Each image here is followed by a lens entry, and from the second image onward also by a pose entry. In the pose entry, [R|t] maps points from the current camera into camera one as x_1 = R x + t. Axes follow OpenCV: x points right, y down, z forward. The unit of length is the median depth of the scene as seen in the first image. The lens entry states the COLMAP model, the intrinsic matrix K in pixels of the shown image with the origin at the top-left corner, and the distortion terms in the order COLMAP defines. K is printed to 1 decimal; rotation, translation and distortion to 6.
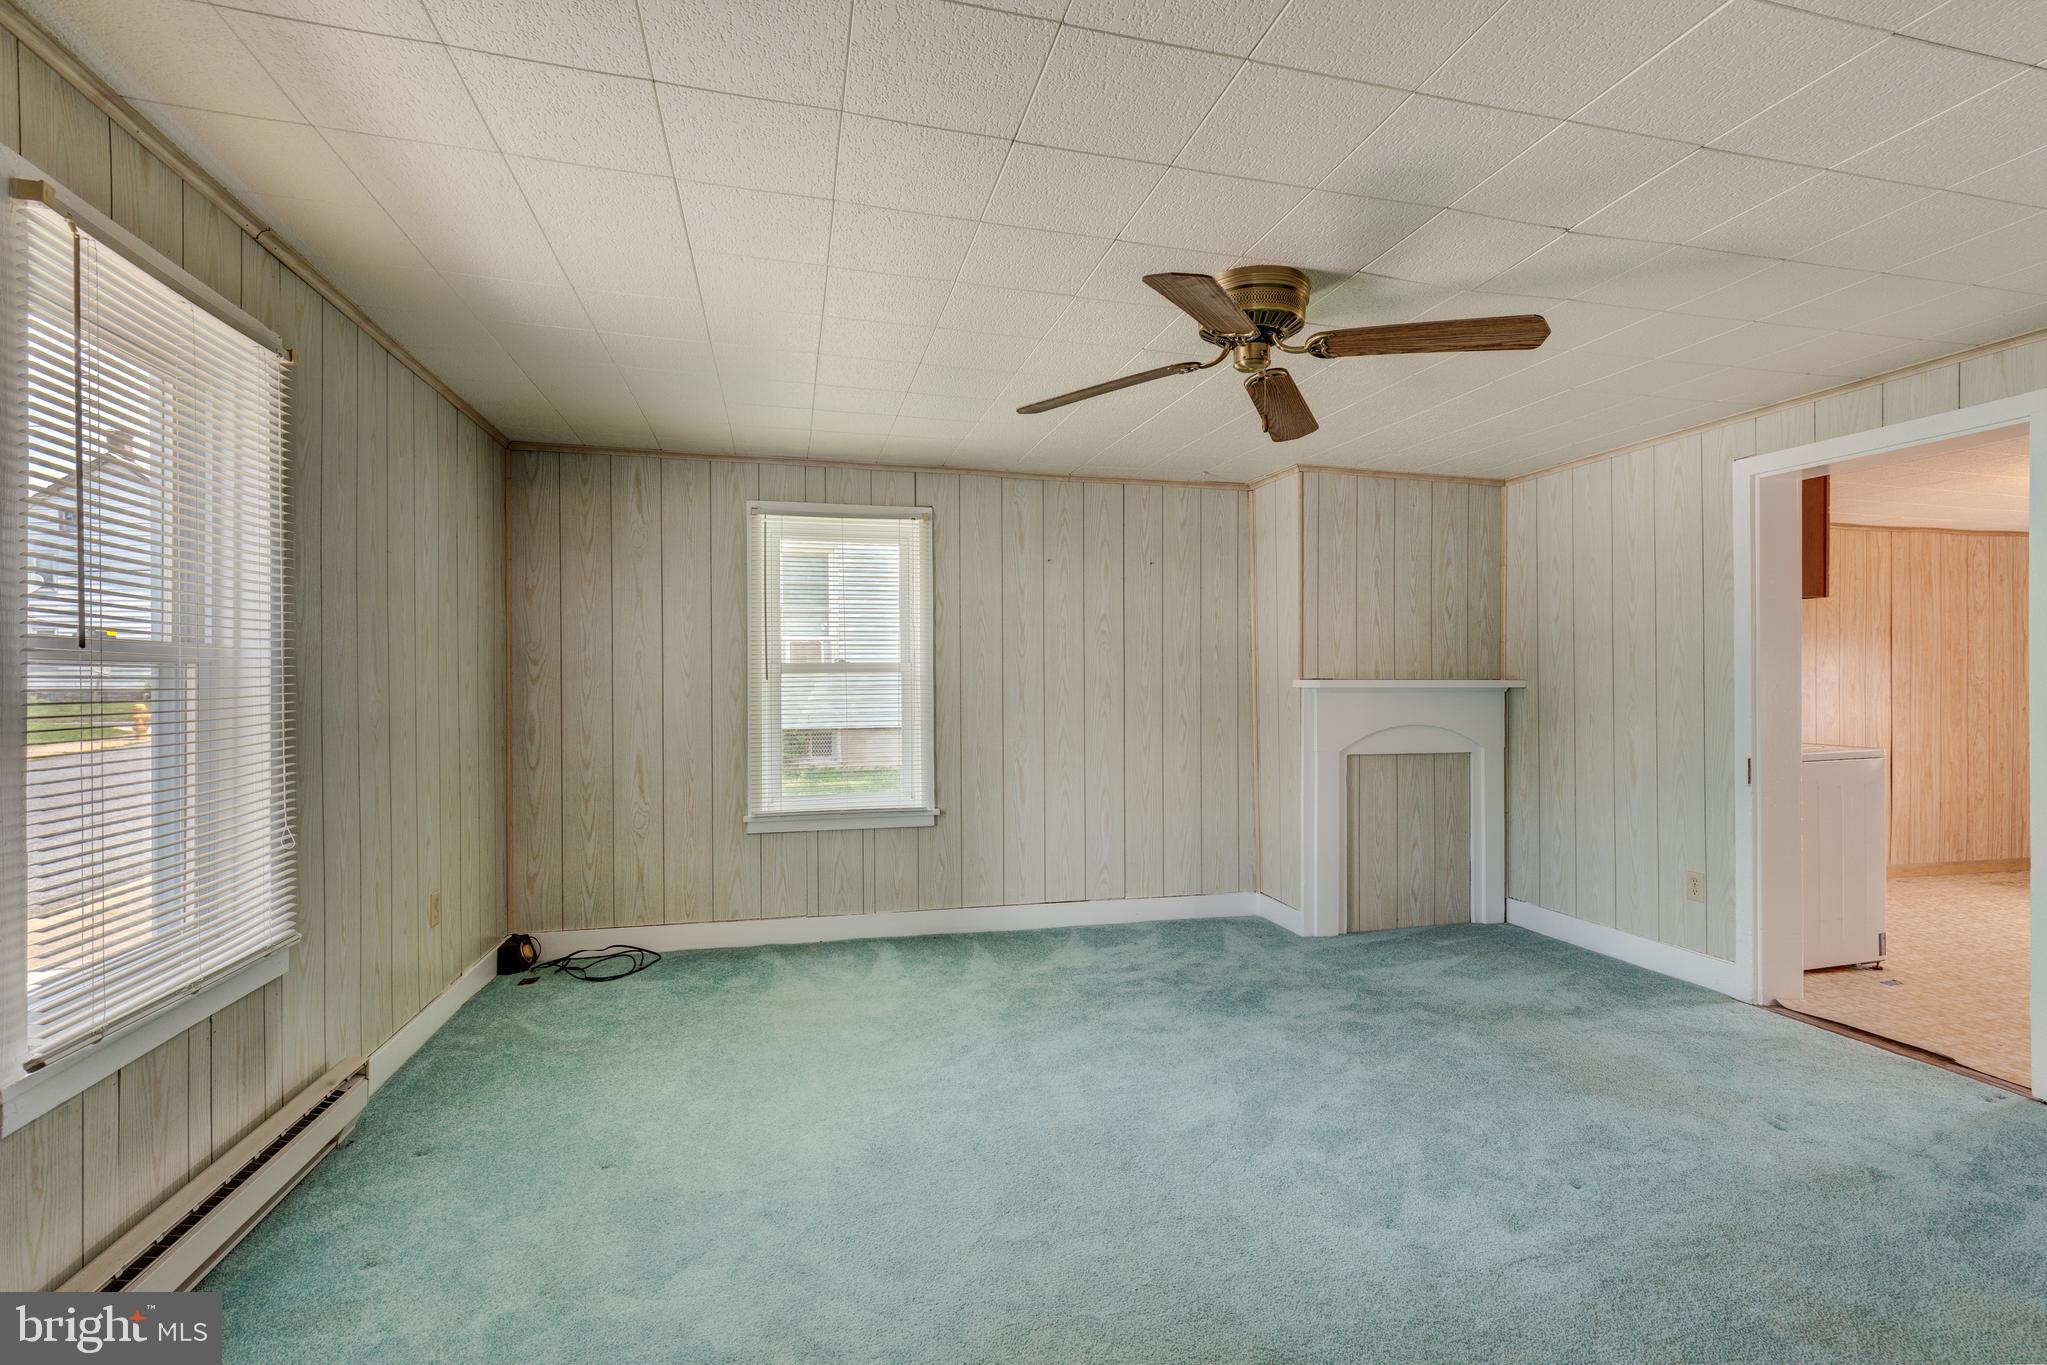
lens RADIAL K [[925.3, 0, 1033.3], [0, 925.3, 691.0], [0, 0, 1]] dist [0.002441, -0.000273]
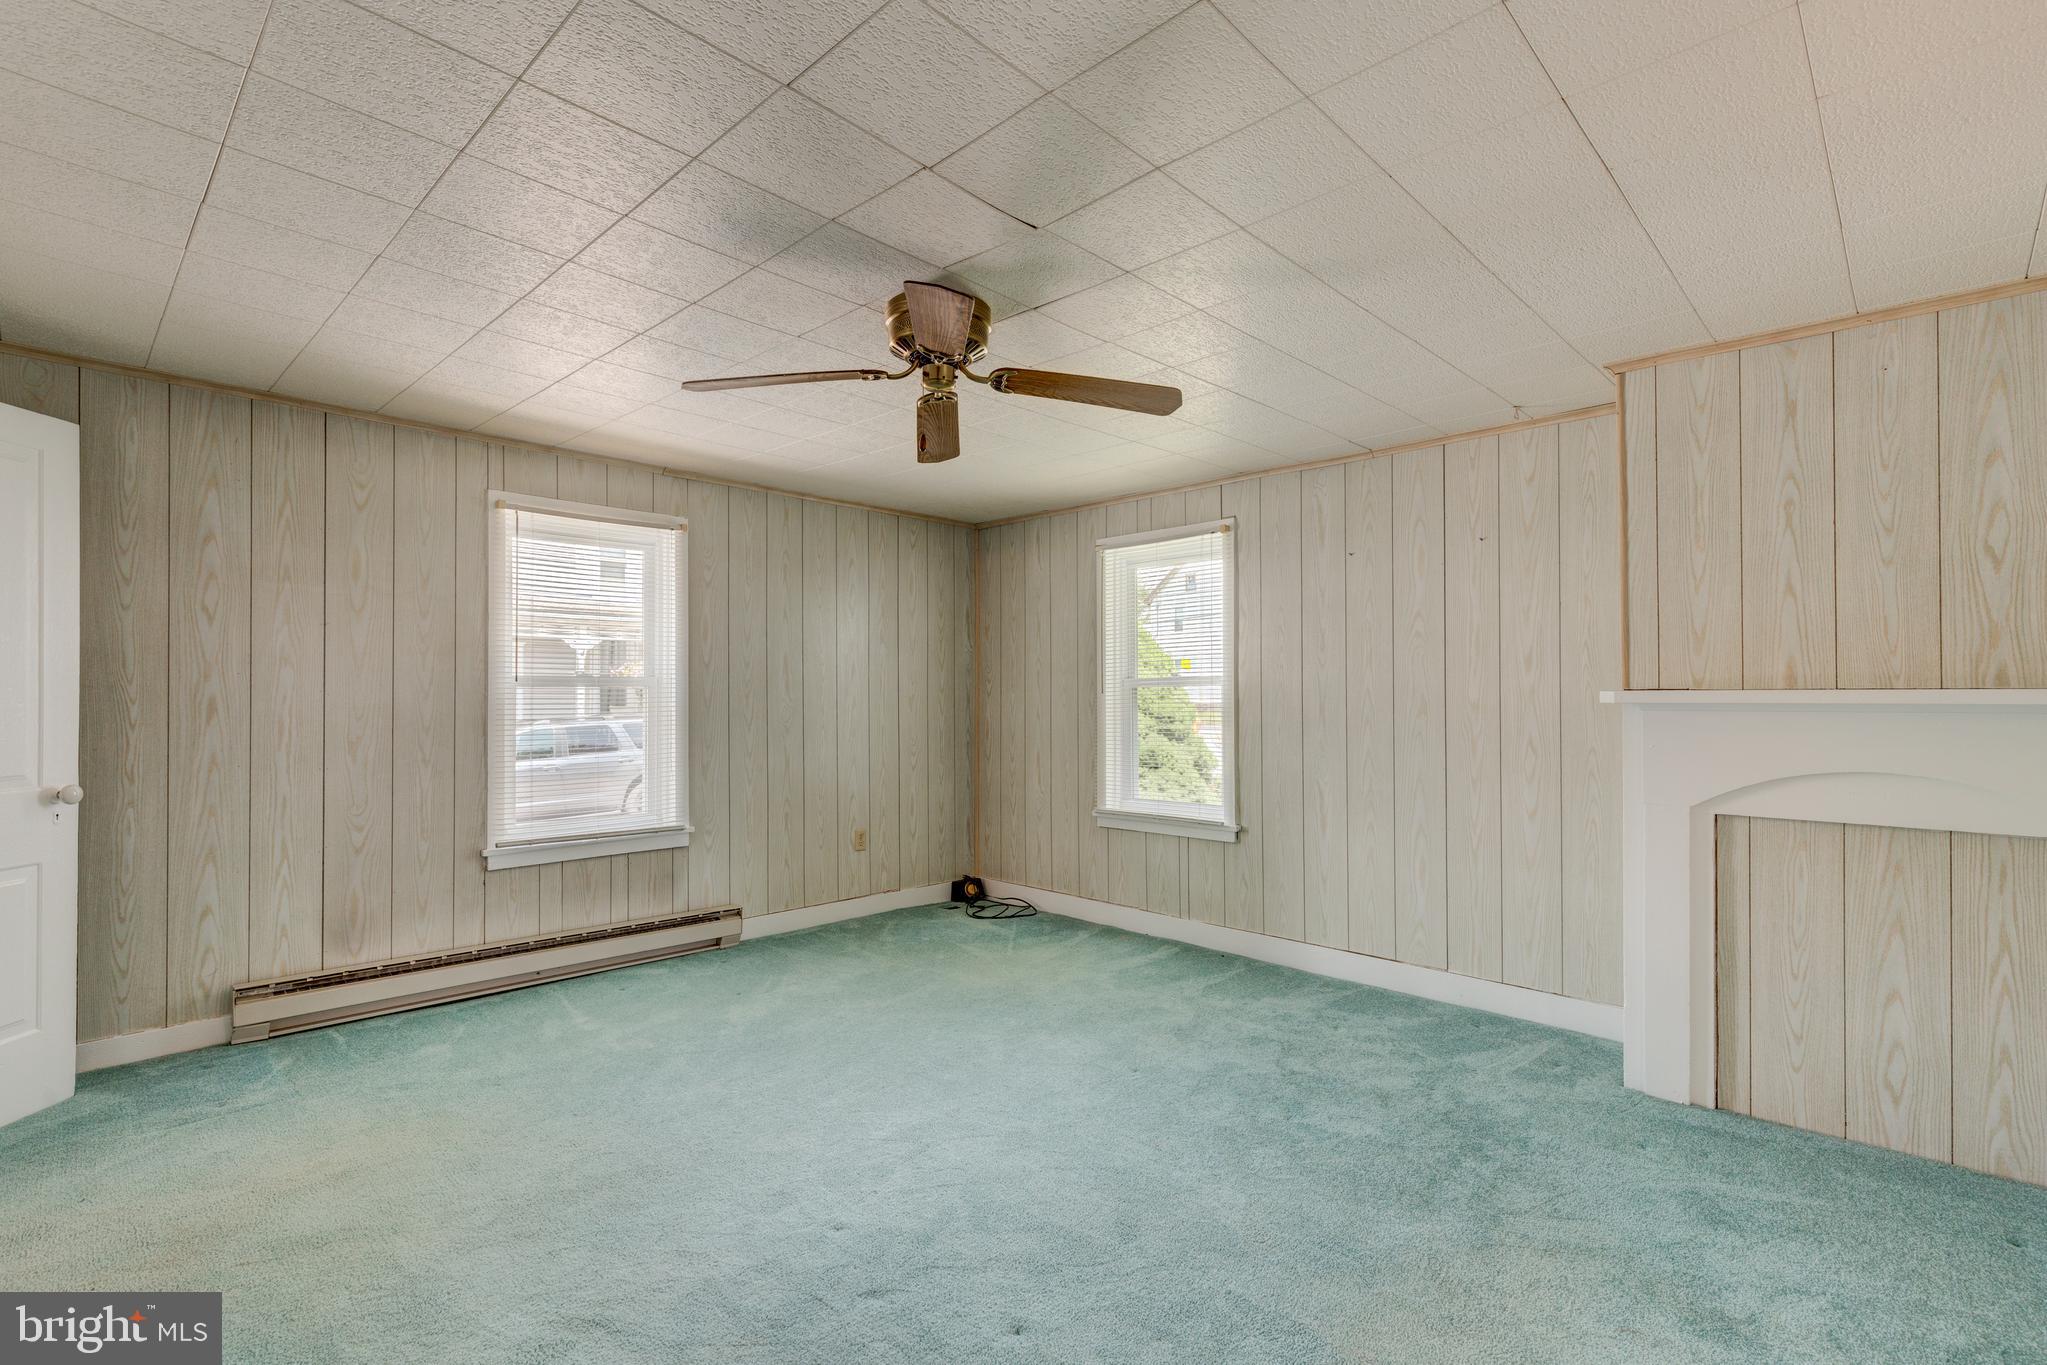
lens RADIAL K [[943.7, 0, 1014.5], [0, 943.7, 693.4], [0, 0, 1]] dist [0.000603, -0.000384]
pose [[0.522812, -0.003094, -0.852442, 0.625635], [-0.011982, 0.999868, -0.010978, 0.002367], [0.852364, 0.015953, 0.522706, 0.282236]]
